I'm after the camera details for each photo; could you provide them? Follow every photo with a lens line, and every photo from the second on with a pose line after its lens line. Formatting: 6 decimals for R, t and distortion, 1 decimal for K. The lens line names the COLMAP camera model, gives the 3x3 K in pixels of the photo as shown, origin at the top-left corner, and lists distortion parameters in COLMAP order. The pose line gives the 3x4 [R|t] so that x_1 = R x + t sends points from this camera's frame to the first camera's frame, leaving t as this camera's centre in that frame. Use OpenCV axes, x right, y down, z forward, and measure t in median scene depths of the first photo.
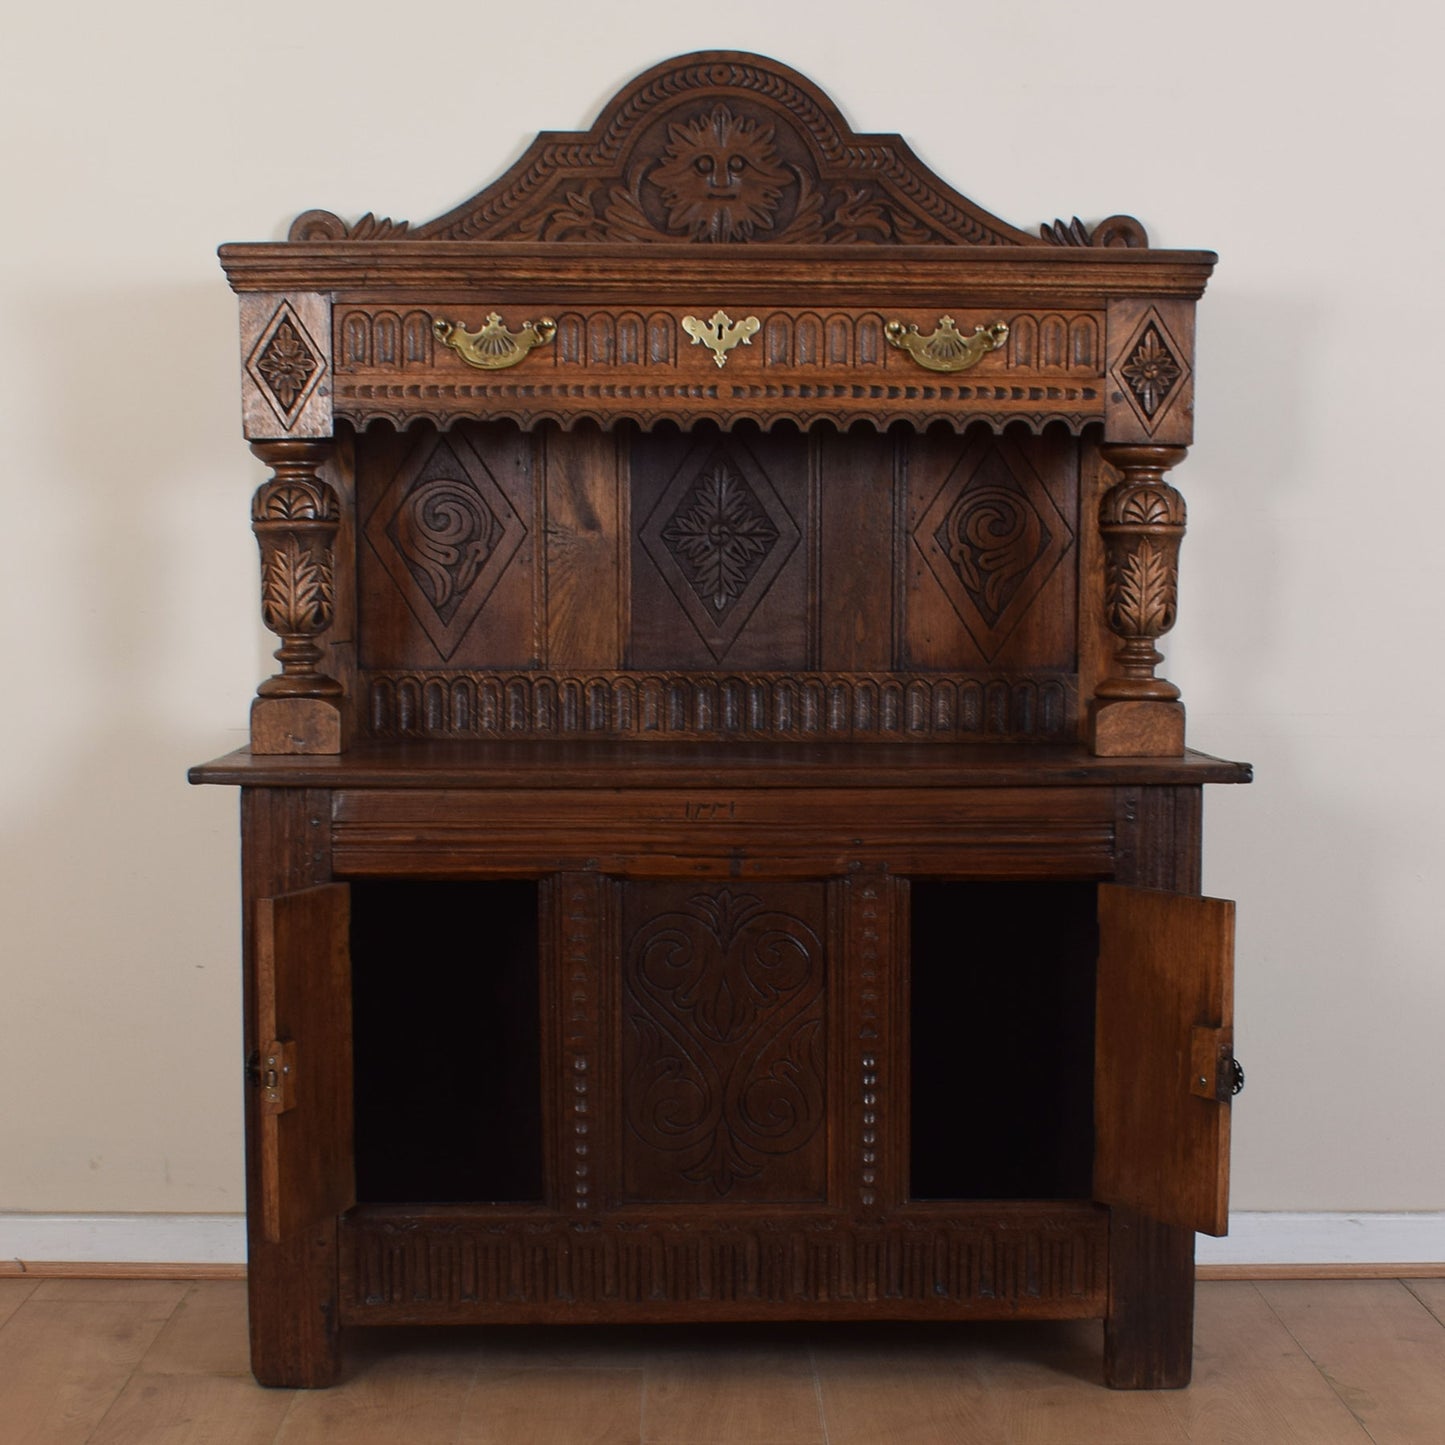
lens RADIAL K [[2940.6, 0, 781.4], [0, 2940.6, 952.9], [0, 0, 1]] dist [-0.089048, -0.026072]
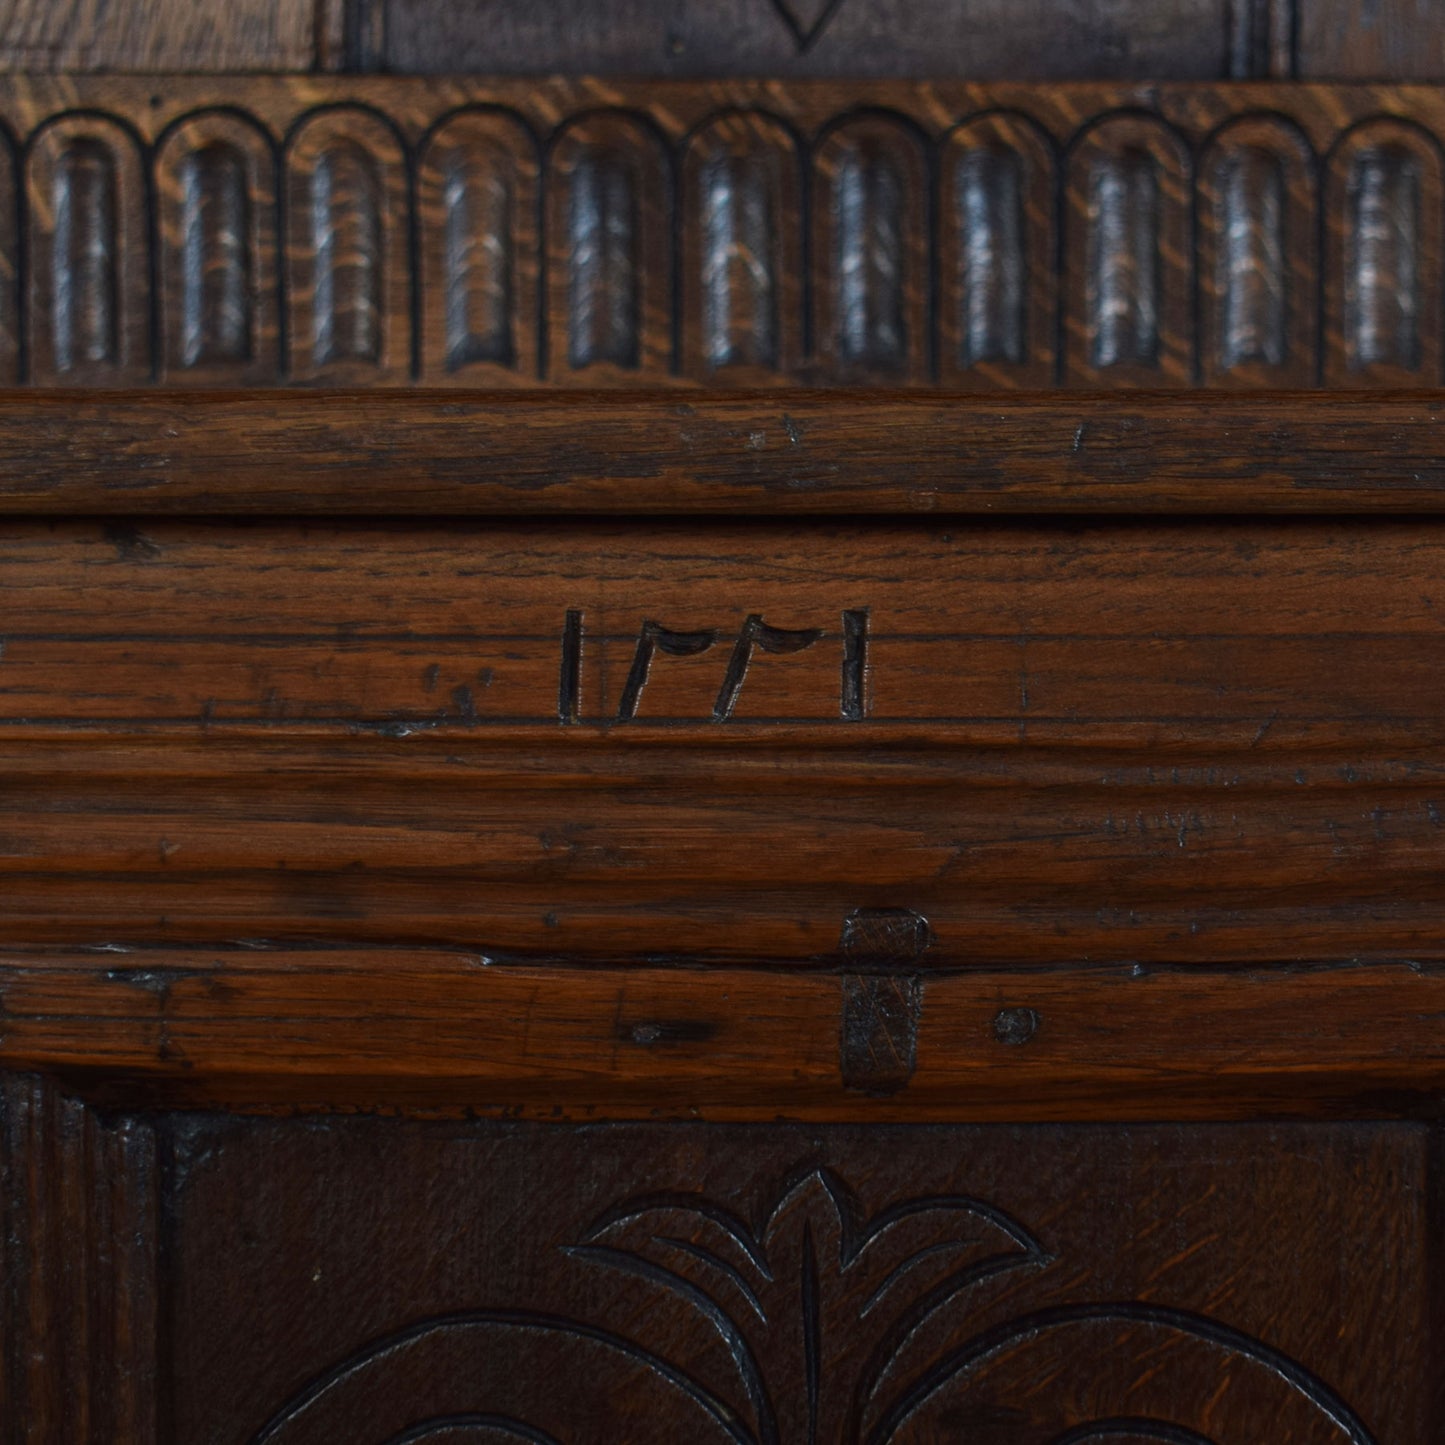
lens RADIAL K [[5417.4, 0, 1004.8], [0, 5417.4, 722.9], [0, 0, 1]] dist [-0.002433, -0.101200]
pose [[0.999995, -0.001761, 0.002430, -0.009024], [0.001964, 0.996264, -0.086332, -0.019600], [-0.002269, 0.086337, 0.996263, 0.683222]]
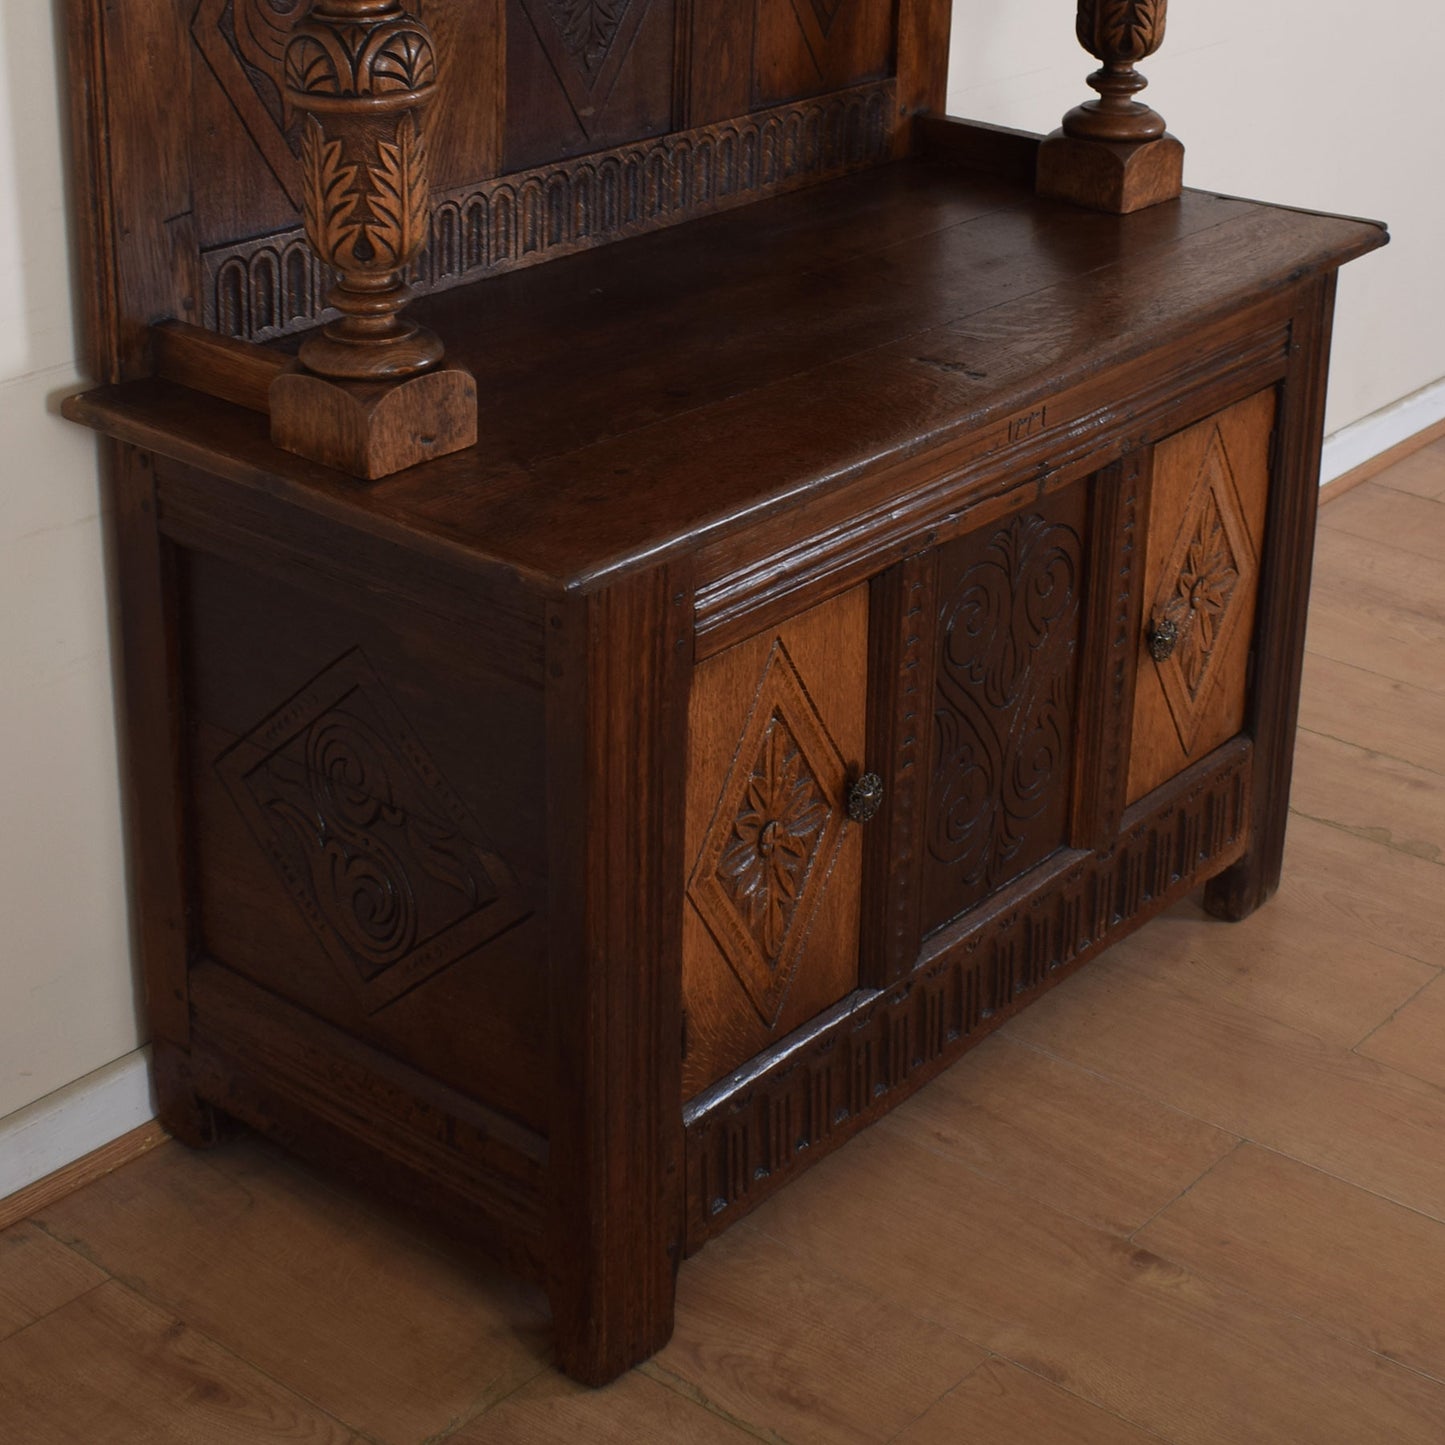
lens RADIAL K [[2741.6, 0, 781.0], [0, 2741.6, 493.4], [0, 0, 1]] dist [-0.083705, -0.108023]
pose [[0.651136, -0.260874, 0.712718, -0.533717], [0.075049, 0.956599, 0.281576, -0.219930], [-0.755241, -0.129855, 0.642455, 0.580419]]
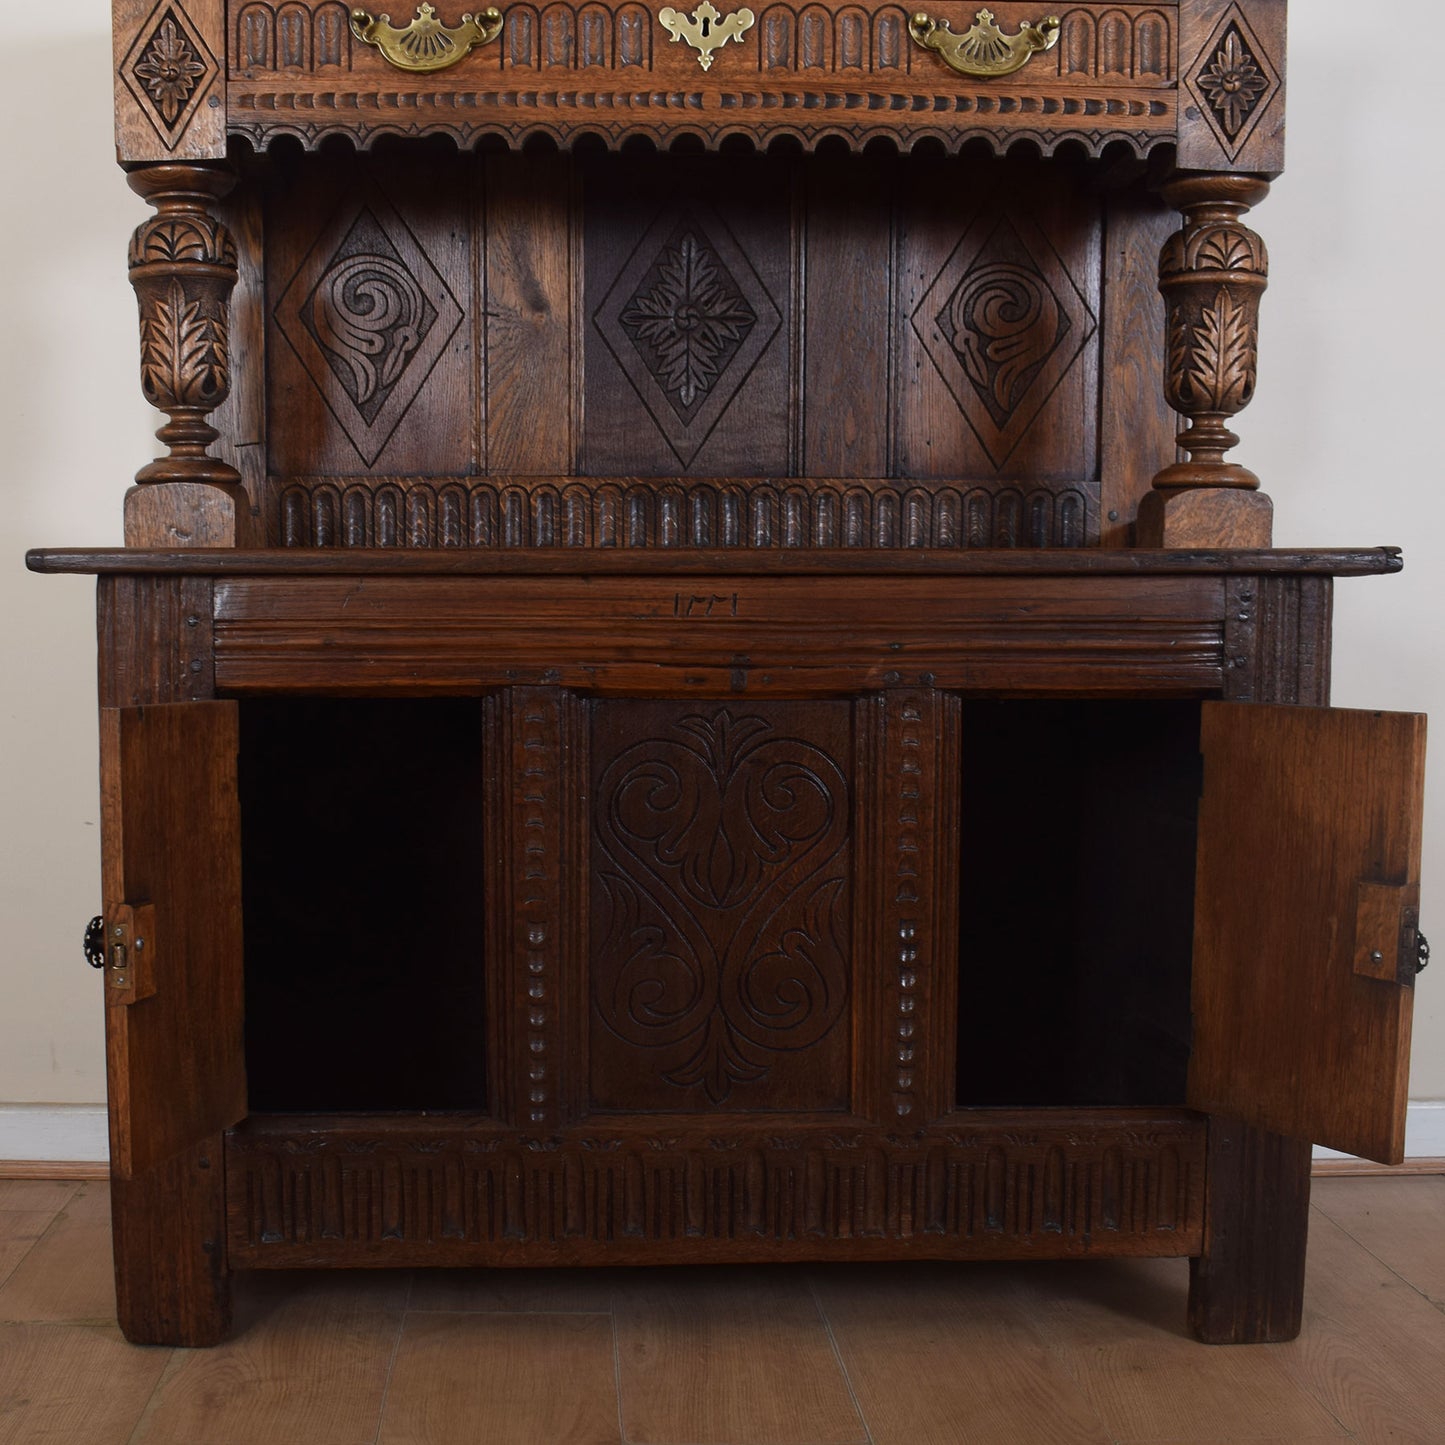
lens RADIAL K [[1961.1, 0, 588.7], [0, 1961.1, 837.2], [0, 0, 1]] dist [-0.099390, 0.024661]
pose [[0.999897, -0.001105, -0.014278, -0.045765], [0.000951, 0.999942, -0.010751, 0.016981], [0.014289, 0.010737, 0.999840, 0.469411]]
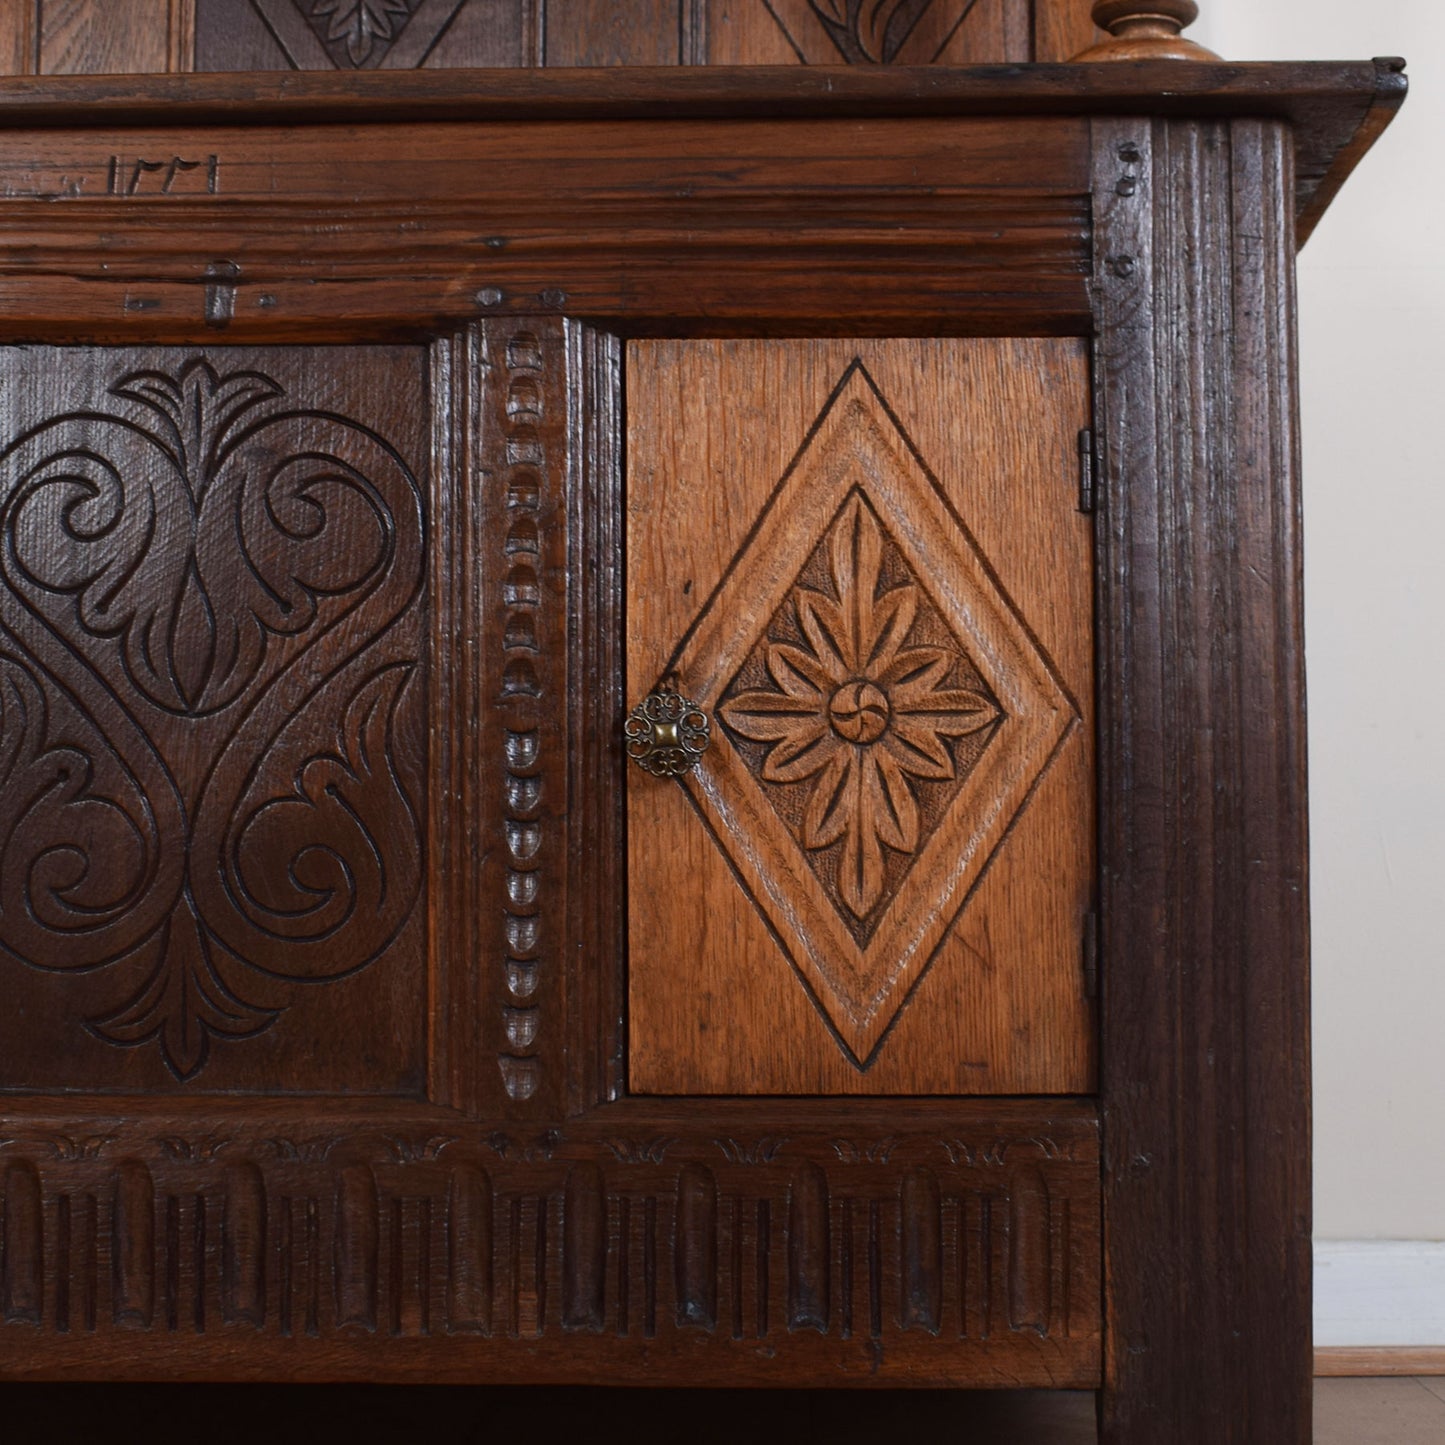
lens RADIAL K [[2673.8, 0, 724.4], [0, 2673.8, 669.1], [0, 0, 1]] dist [-0.083477, -0.054460]
pose [[0.998538, -0.005975, -0.053724, 0.077676], [-0.004685, 0.980566, -0.196132, 0.097748], [0.053851, 0.196097, 0.979105, 0.604830]]
